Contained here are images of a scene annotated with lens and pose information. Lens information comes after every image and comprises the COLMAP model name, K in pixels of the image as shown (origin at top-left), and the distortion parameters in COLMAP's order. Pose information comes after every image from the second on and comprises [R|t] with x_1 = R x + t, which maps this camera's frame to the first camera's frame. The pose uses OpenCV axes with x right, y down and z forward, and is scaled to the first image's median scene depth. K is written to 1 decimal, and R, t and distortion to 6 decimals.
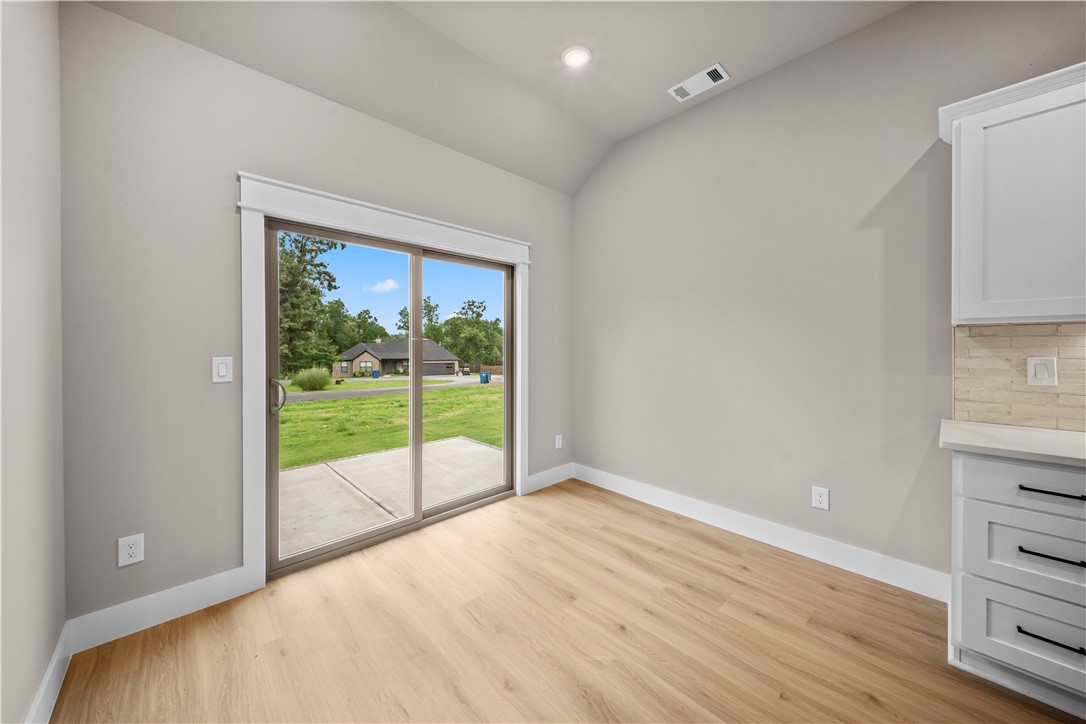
lens RADIAL K [[381.0, 0, 539.4], [0, 381.0, 343.7], [0, 0, 1]] dist [0.000890, -0.000194]
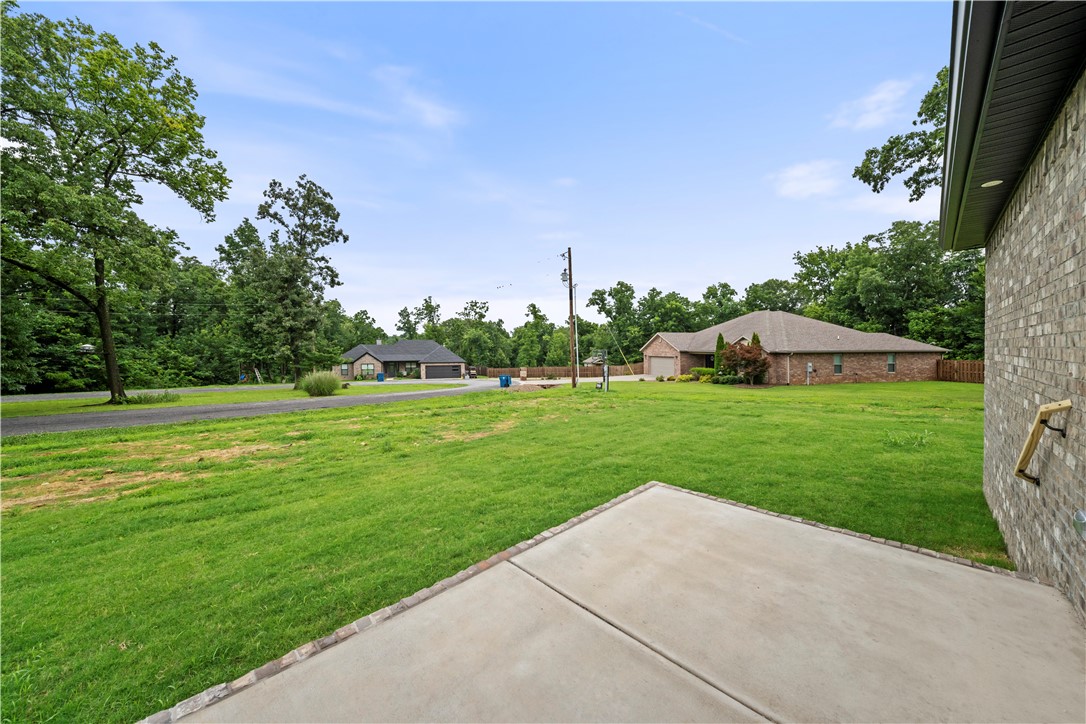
lens RADIAL K [[380.0, 0, 546.8], [0, 380.0, 357.3], [0, 0, 1]] dist [-0.012479, -0.000099]
pose [[0.999306, -0.000332, 0.037237, -0.075754], [-0.000766, 0.999566, 0.029445, 0.003602], [-0.037230, -0.029453, 0.998873, 0.070059]]
